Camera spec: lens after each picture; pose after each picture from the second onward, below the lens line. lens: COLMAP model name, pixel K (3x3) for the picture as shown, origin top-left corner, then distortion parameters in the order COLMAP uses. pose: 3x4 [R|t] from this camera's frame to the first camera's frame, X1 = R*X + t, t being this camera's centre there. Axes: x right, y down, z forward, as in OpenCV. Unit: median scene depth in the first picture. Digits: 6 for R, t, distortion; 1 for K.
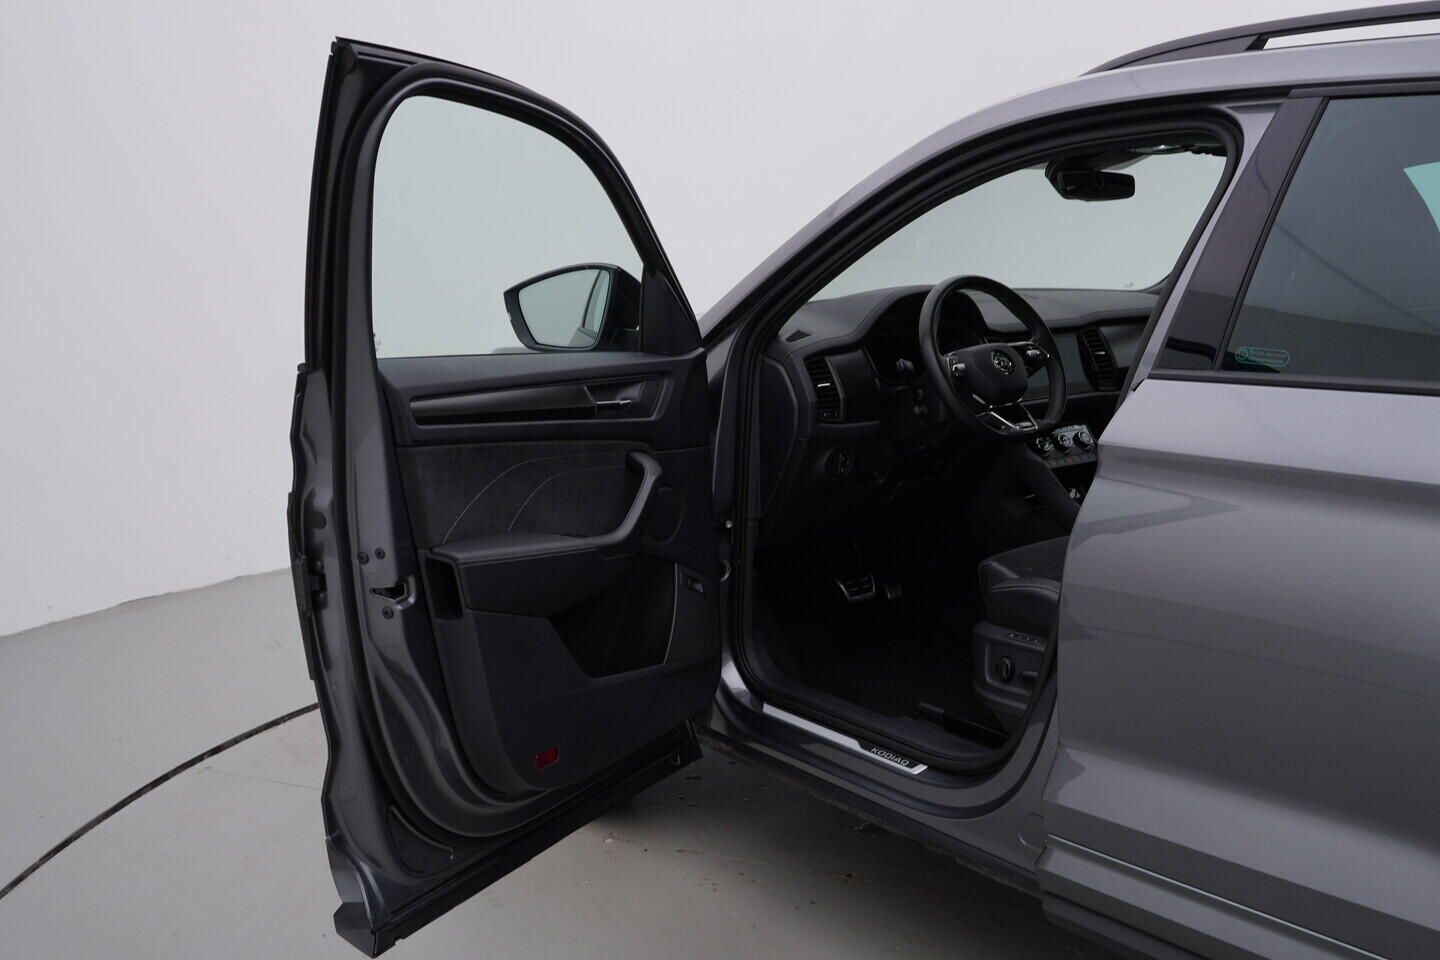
lens RADIAL K [[1480.0, 0, 720.0], [0, 1480.0, 480.0], [0, 0, 1]] dist [-0.004235, 0.017360]
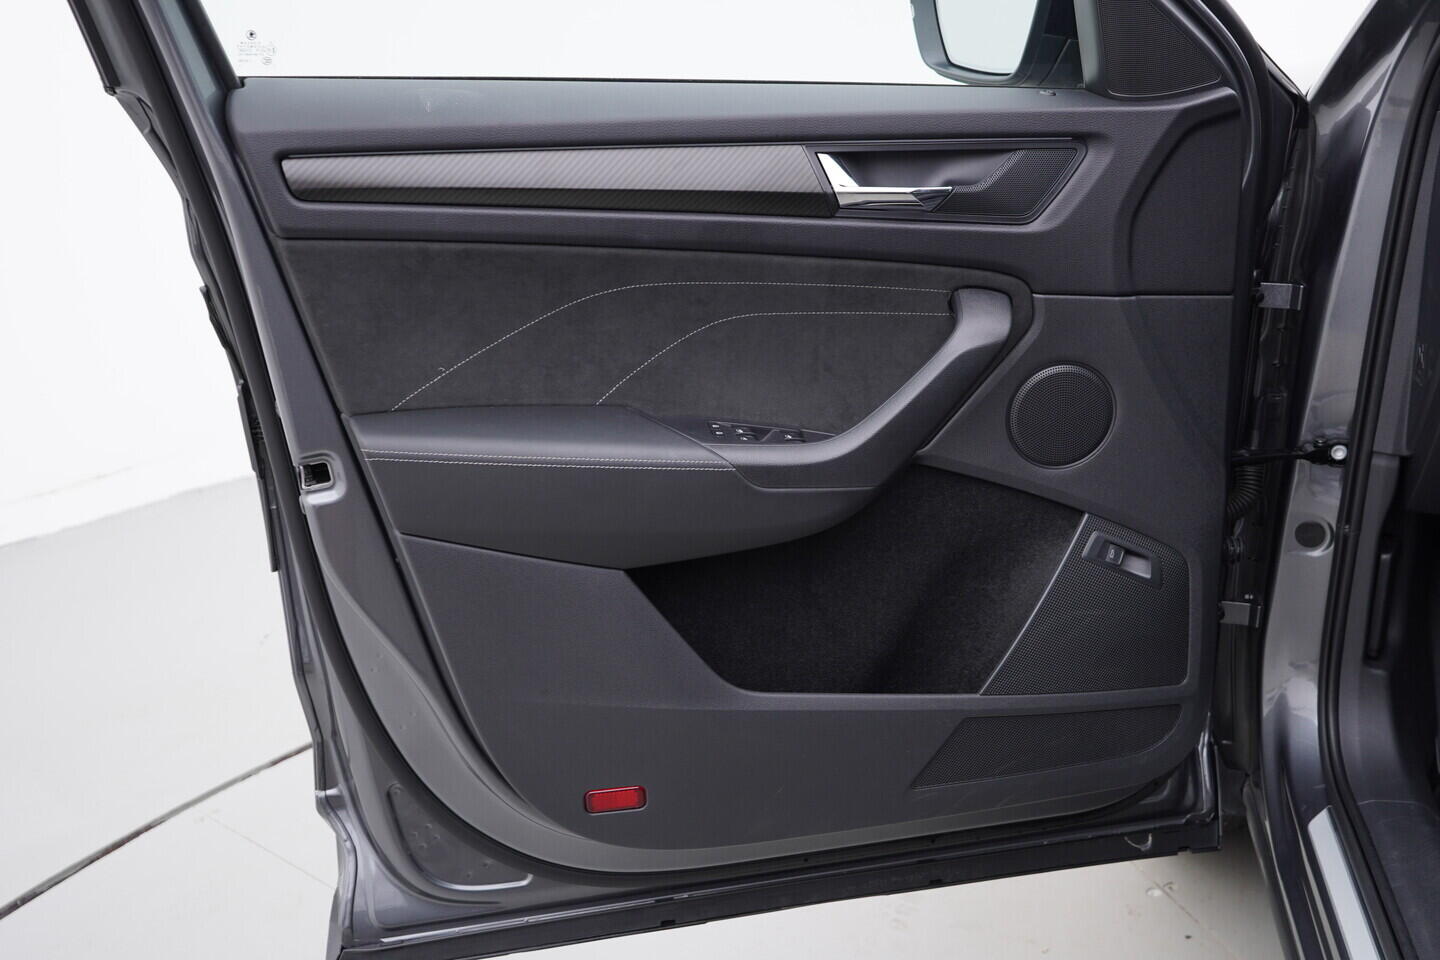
lens RADIAL K [[1480.0, 0, 720.0], [0, 1480.0, 480.0], [0, 0, 1]] dist [-0.004235, 0.017360]
pose [[0.647464, 0.242485, -0.722490, 0.242225], [-0.098675, 0.966723, 0.236027, -0.060350], [0.755681, -0.081528, 0.649846, 0.533081]]
